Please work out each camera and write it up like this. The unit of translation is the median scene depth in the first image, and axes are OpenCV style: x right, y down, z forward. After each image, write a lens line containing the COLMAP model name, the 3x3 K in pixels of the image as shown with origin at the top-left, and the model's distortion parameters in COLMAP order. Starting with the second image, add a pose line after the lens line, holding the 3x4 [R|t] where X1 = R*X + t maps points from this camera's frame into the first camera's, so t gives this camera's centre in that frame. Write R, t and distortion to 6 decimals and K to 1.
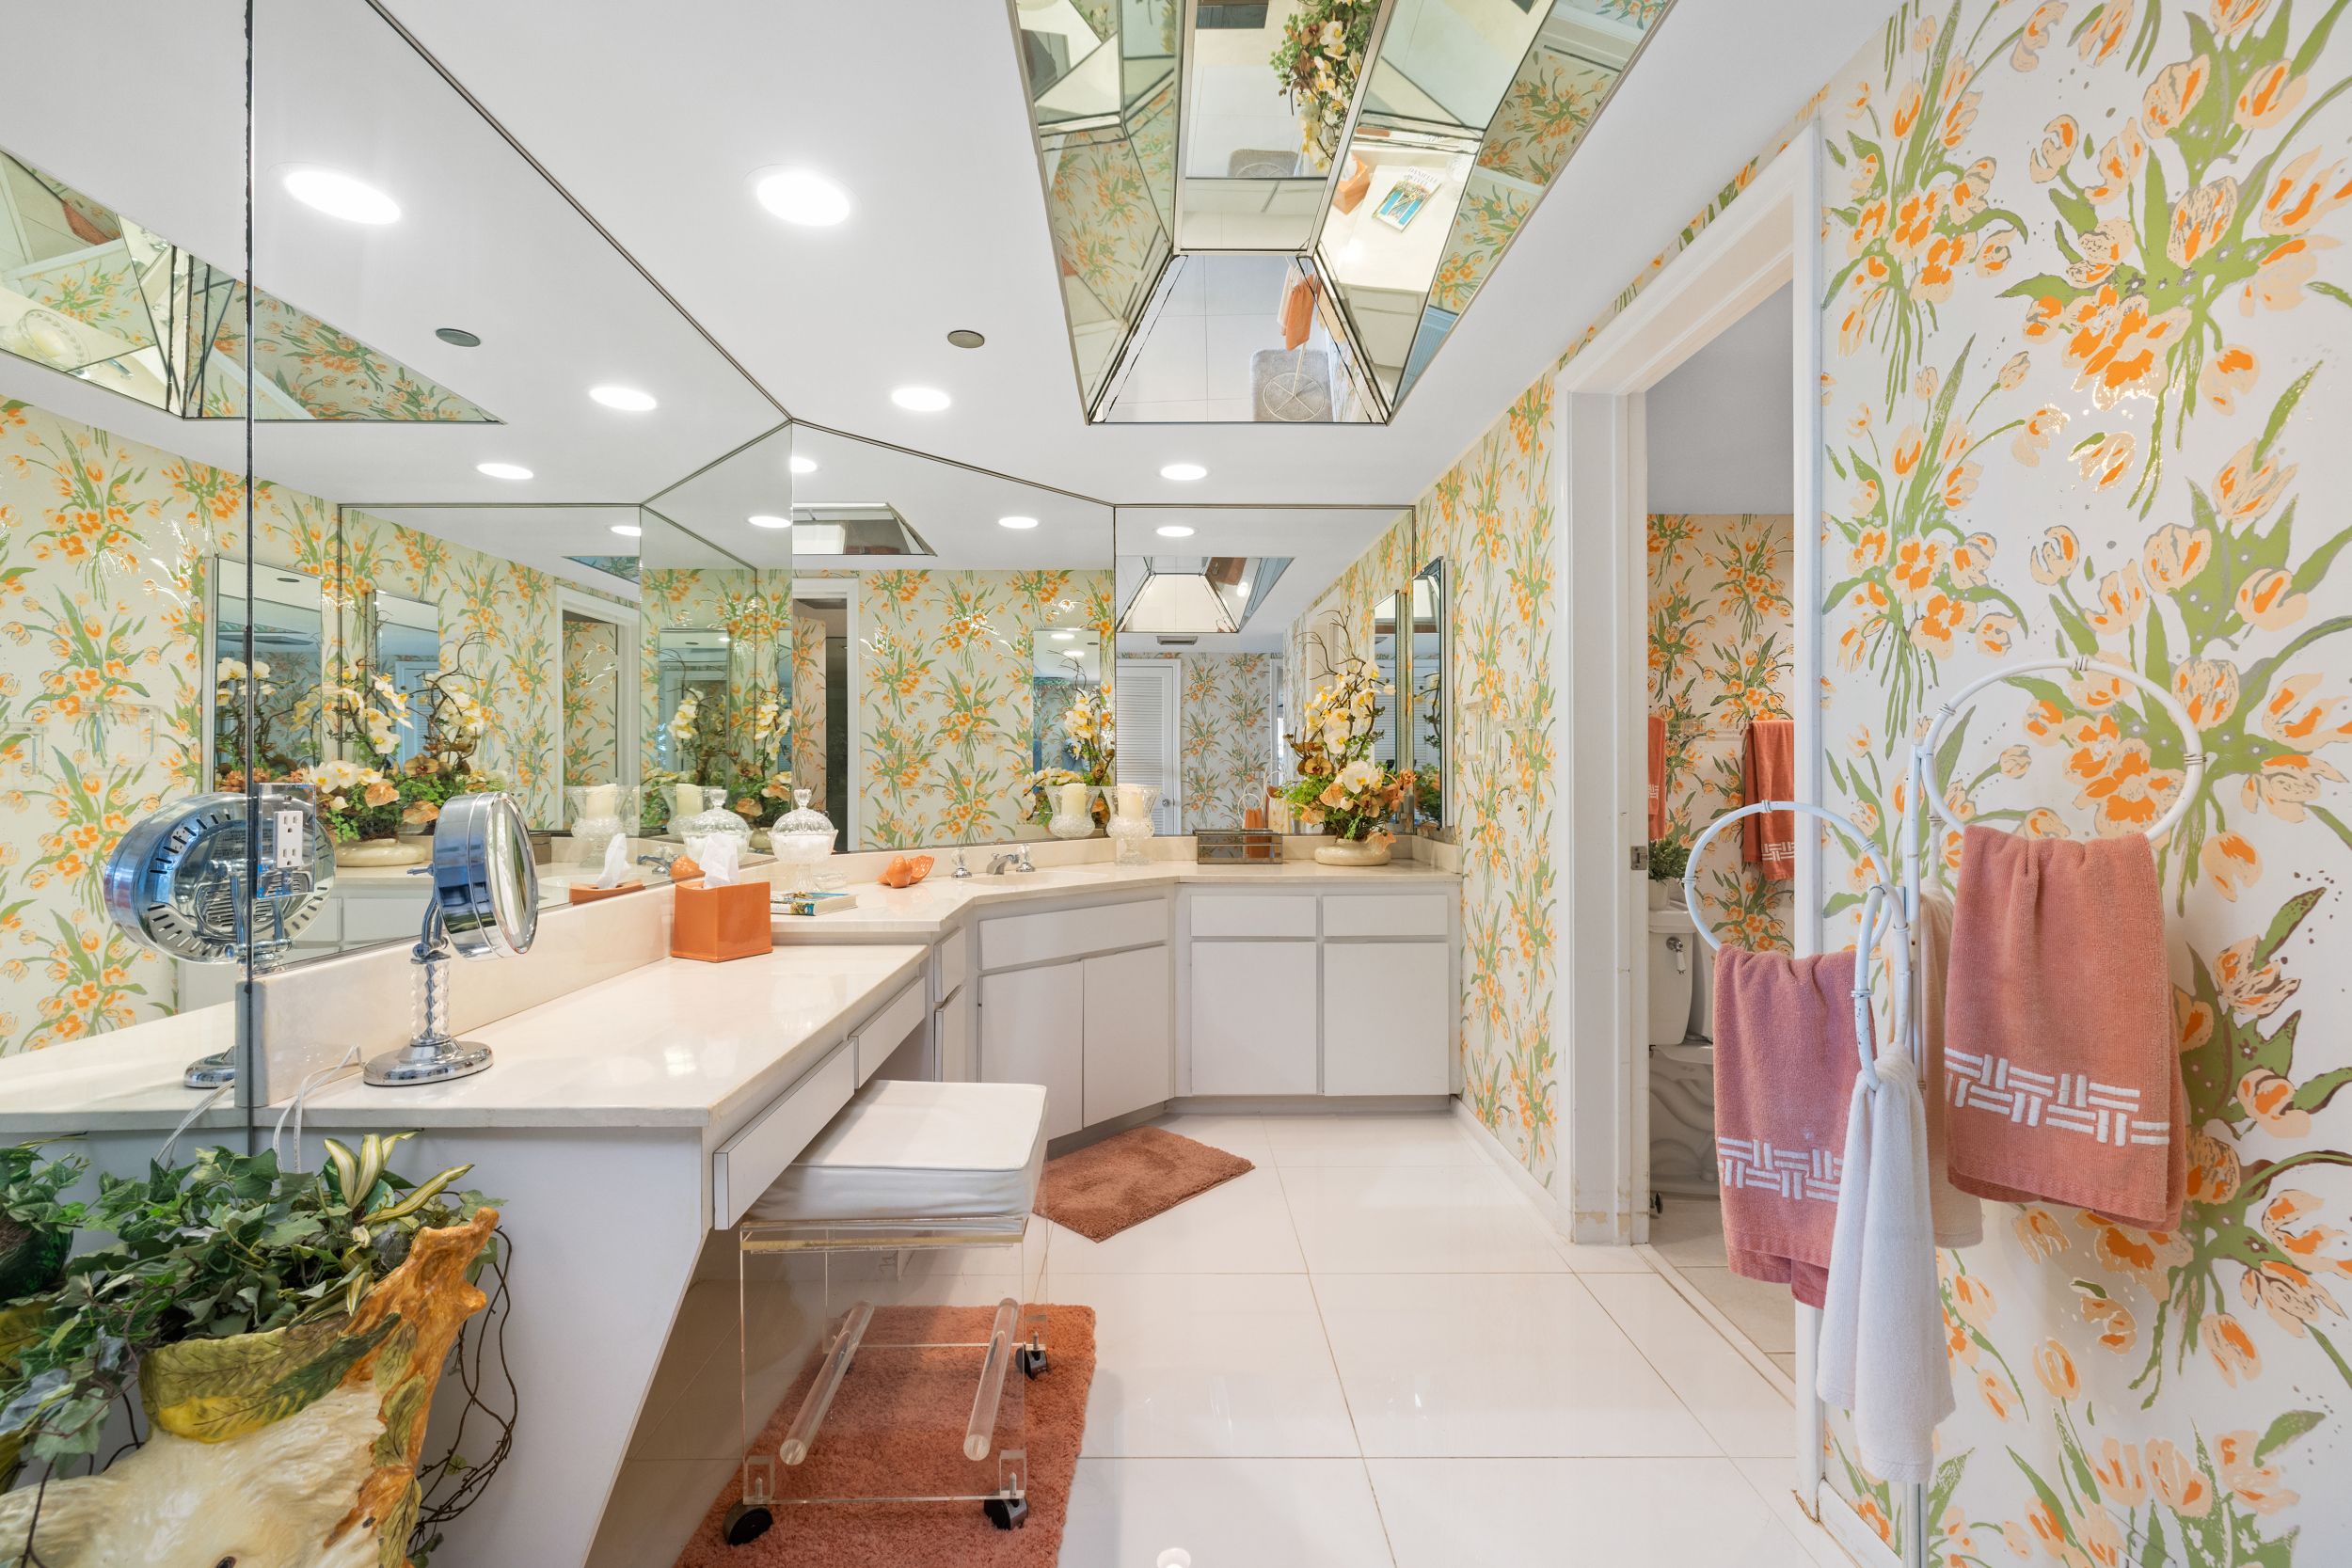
lens RADIAL K [[999.3, 0, 1164.3], [0, 999.3, 779.3], [0, 0, 1]] dist [0.000978, 0.000231]
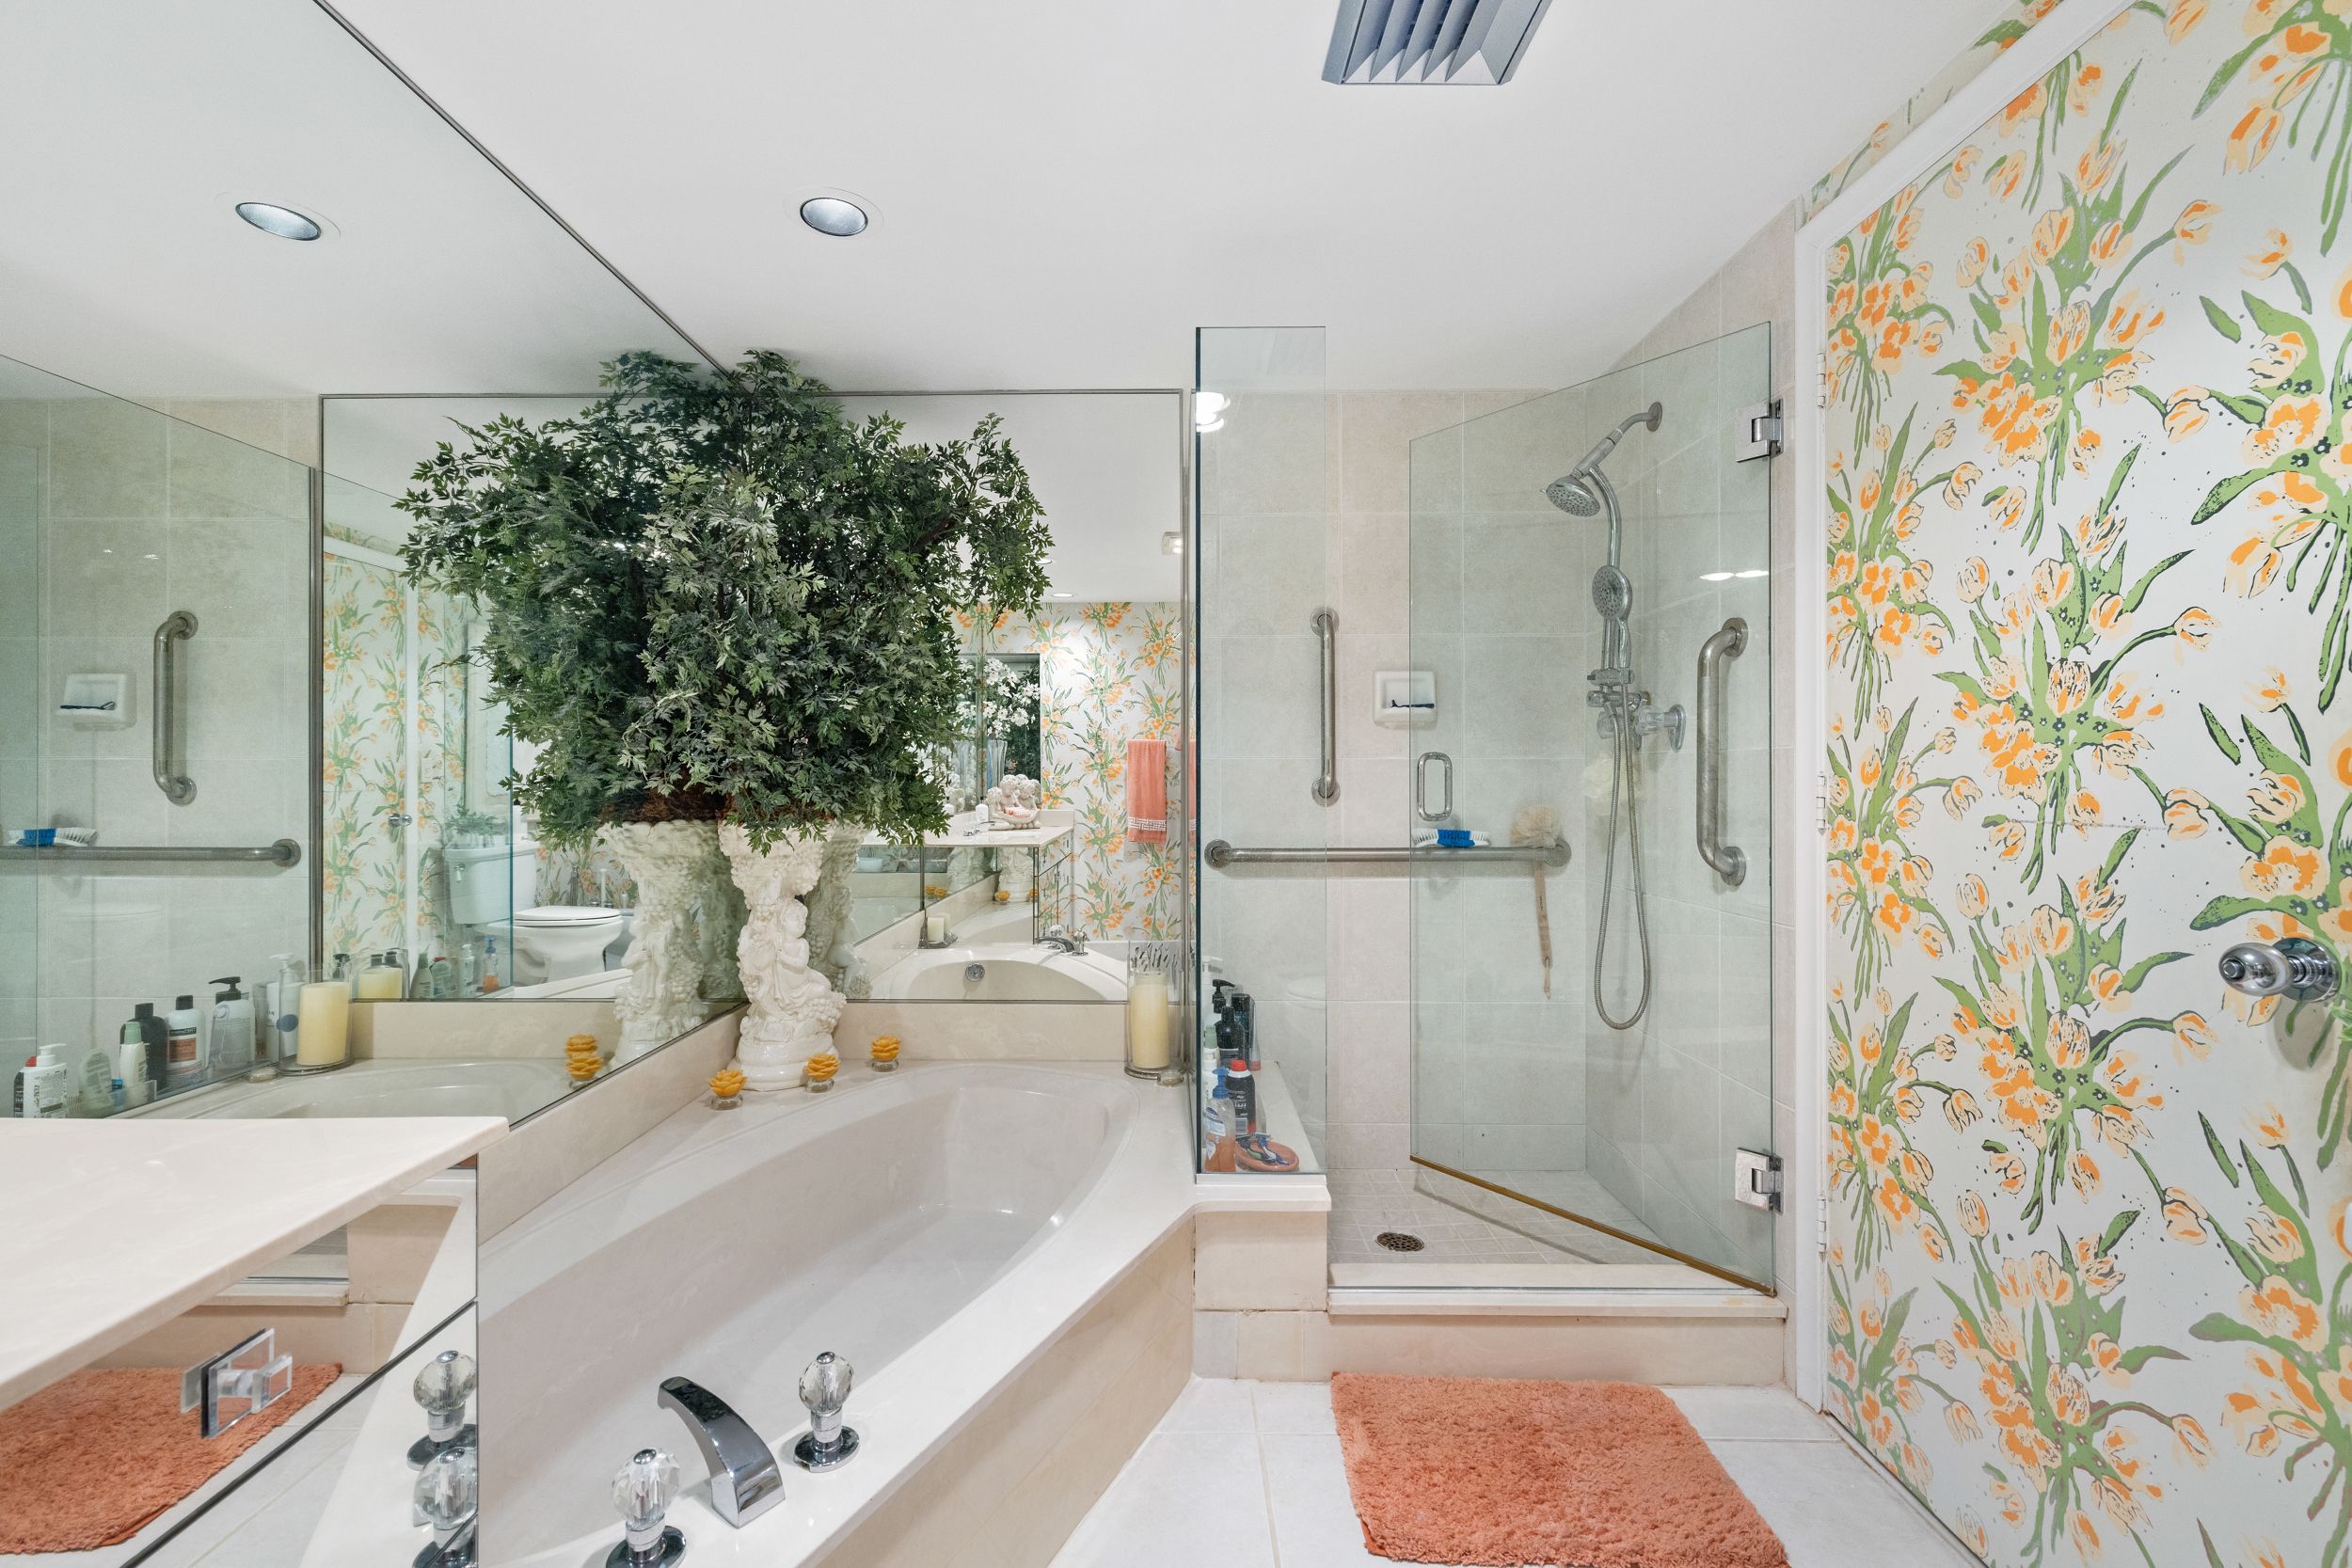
lens RADIAL K [[1021.4, 0, 1164.5], [0, 1021.4, 786.1], [0, 0, 1]] dist [-0.000200, -0.000068]
pose [[0.999771, -0.001701, -0.021342, -0.108802], [0.001855, 0.999972, 0.007205, 0.027379], [0.021329, -0.007243, 0.999746, -0.304787]]
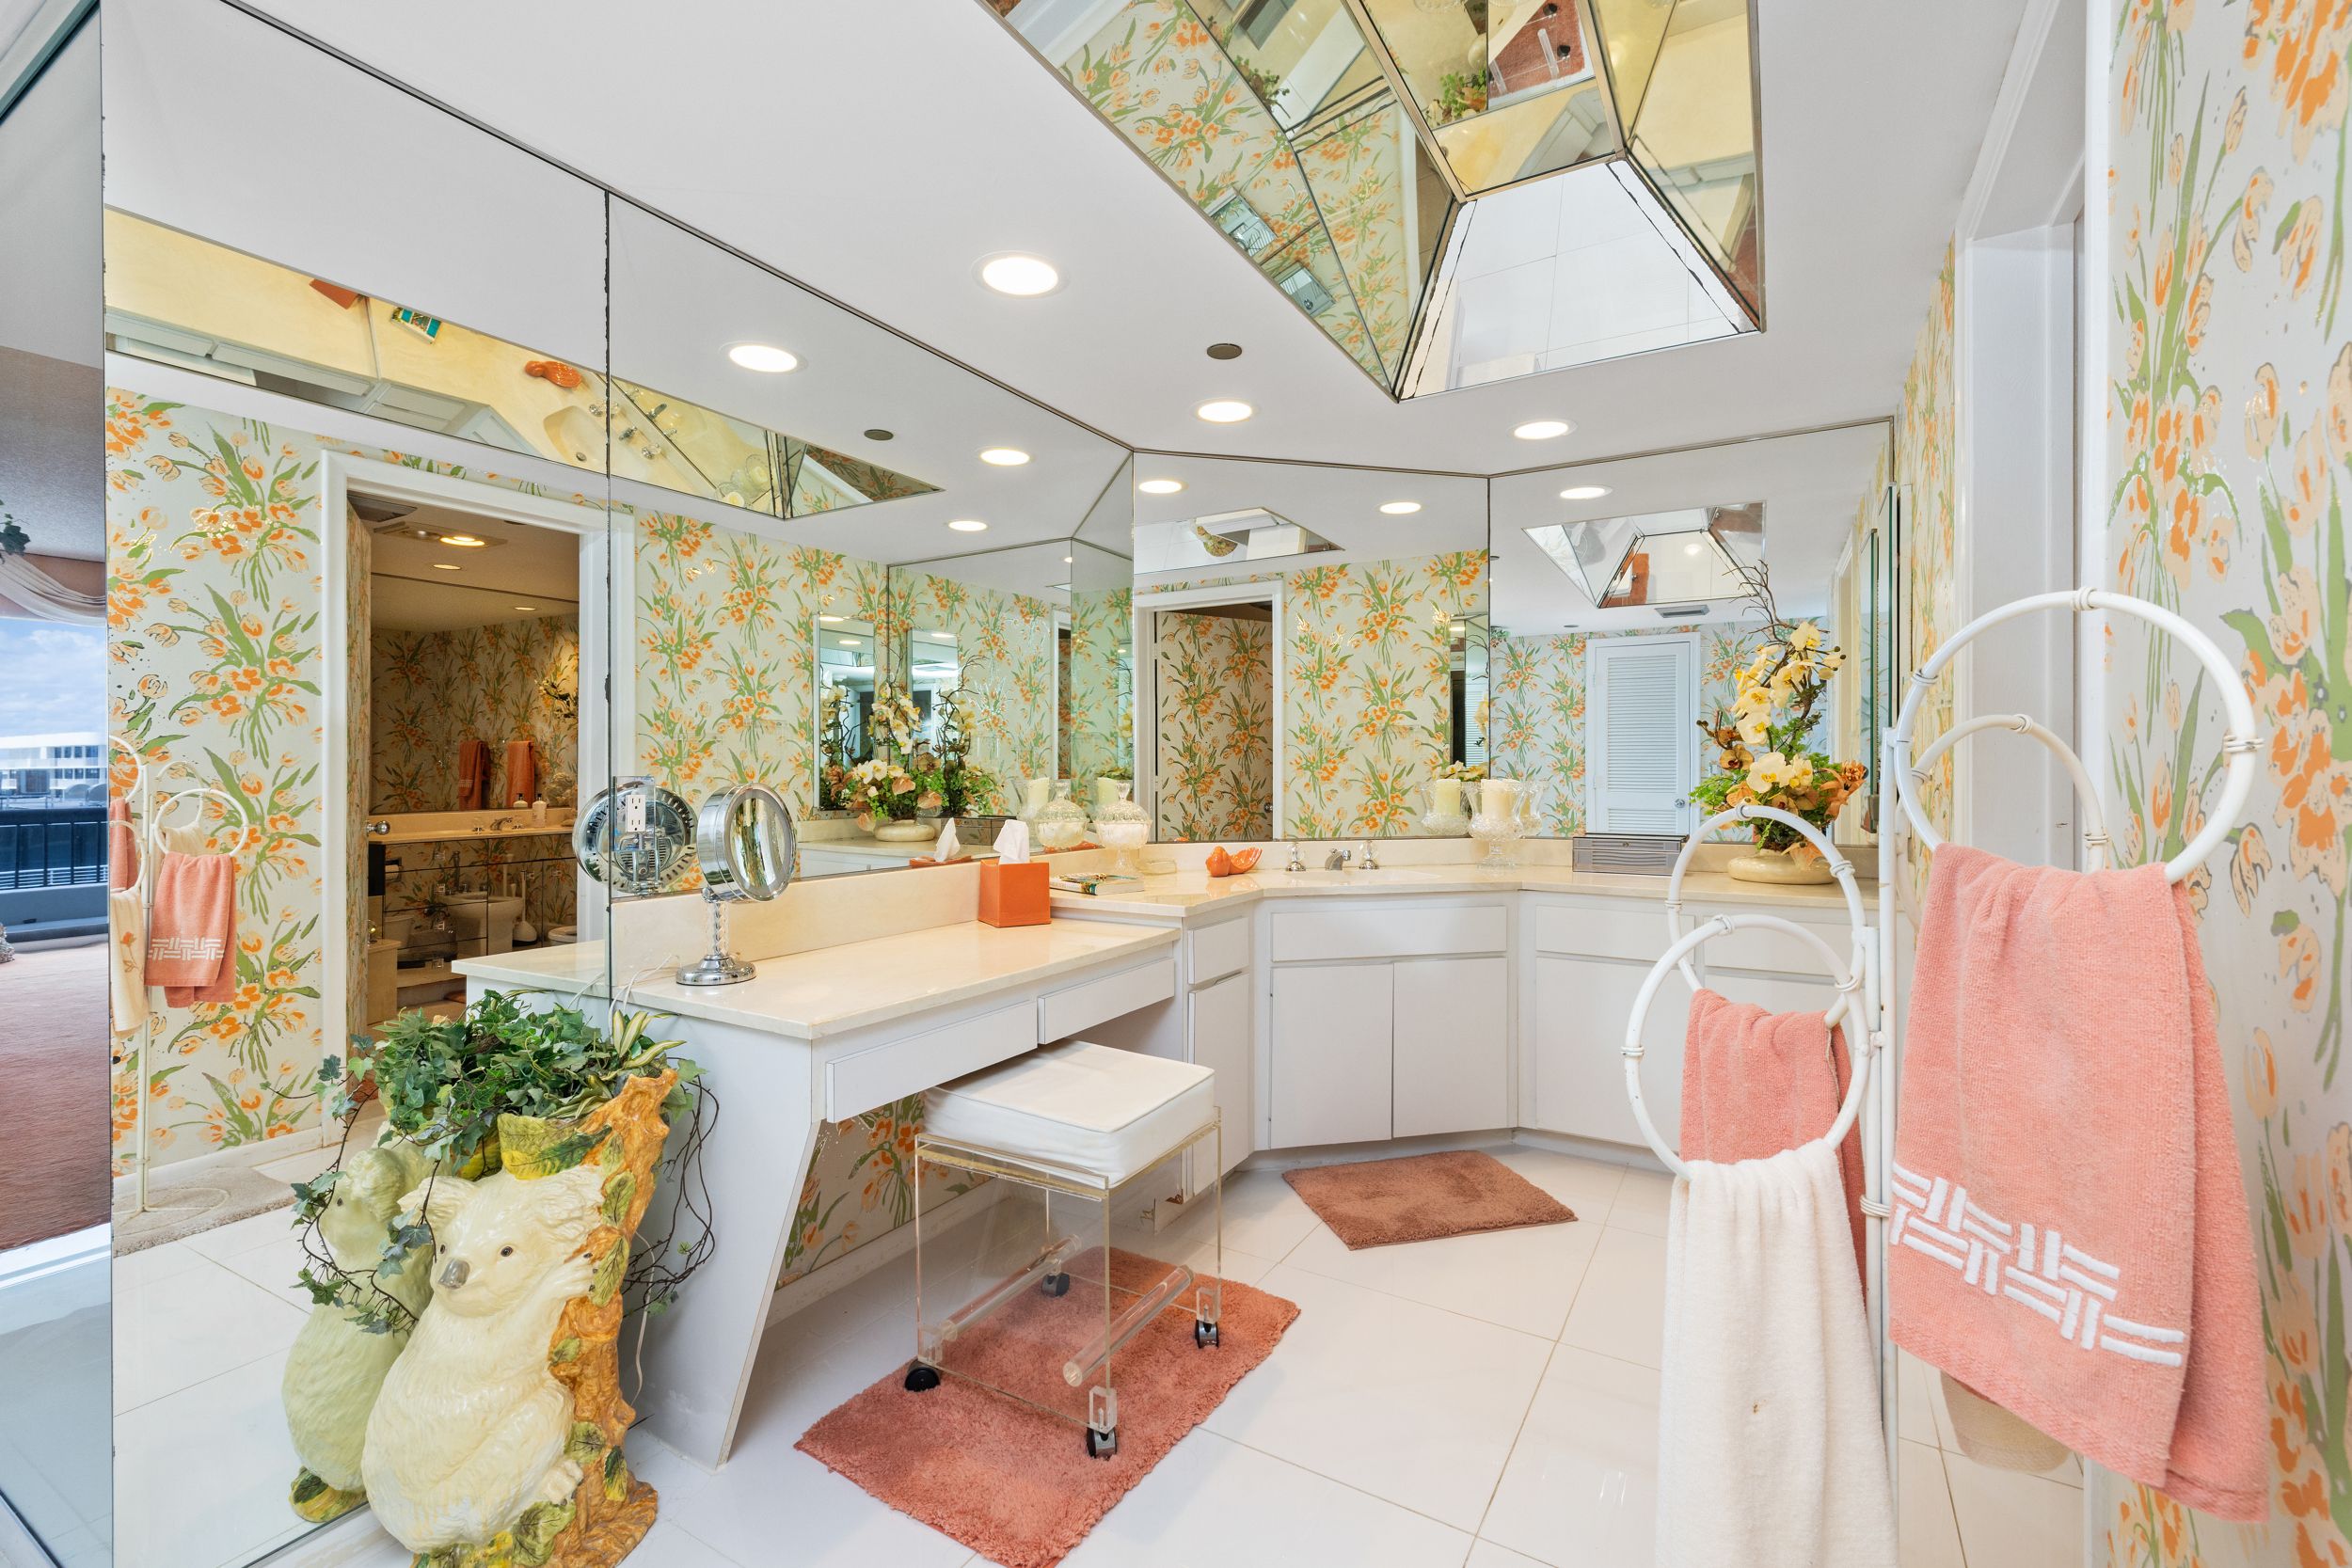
lens RADIAL K [[1035.9, 0, 1155.1], [0, 1035.9, 779.9], [0, 0, 1]] dist [0.003558, 0.000337]
pose [[0.845866, 0.004291, -0.533378, 0.600447], [-0.001313, 0.999981, 0.005963, -0.001250], [0.533394, -0.004343, 0.845856, 0.087744]]
